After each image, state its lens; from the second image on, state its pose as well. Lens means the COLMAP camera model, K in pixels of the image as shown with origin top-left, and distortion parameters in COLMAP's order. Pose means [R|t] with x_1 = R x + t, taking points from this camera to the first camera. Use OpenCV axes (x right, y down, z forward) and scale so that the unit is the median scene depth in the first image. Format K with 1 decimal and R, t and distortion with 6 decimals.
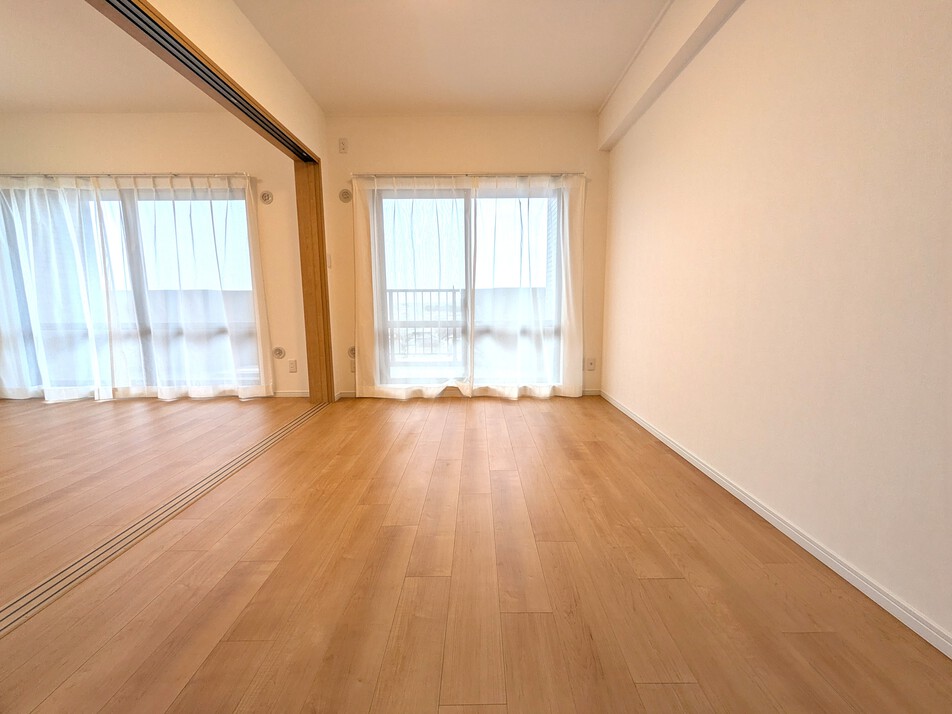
lens RADIAL K [[377.7, 0, 482.4], [0, 377.7, 352.0], [0, 0, 1]] dist [-0.009371, 0.000928]
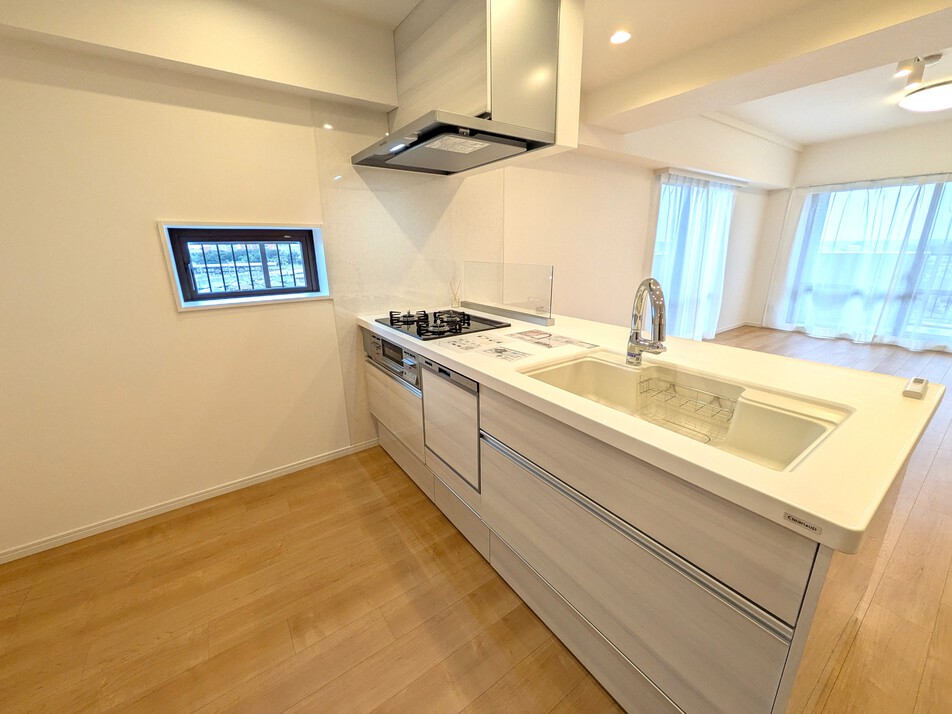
lens RADIAL K [[377.7, 0, 480.5], [0, 377.7, 353.6], [0, 0, 1]] dist [-0.009371, 0.000928]
pose [[0.566104, 0.228178, -0.792124, -0.690189], [-0.102347, 0.972947, 0.207122, 0.026532], [0.817956, -0.036181, 0.574142, -0.988163]]
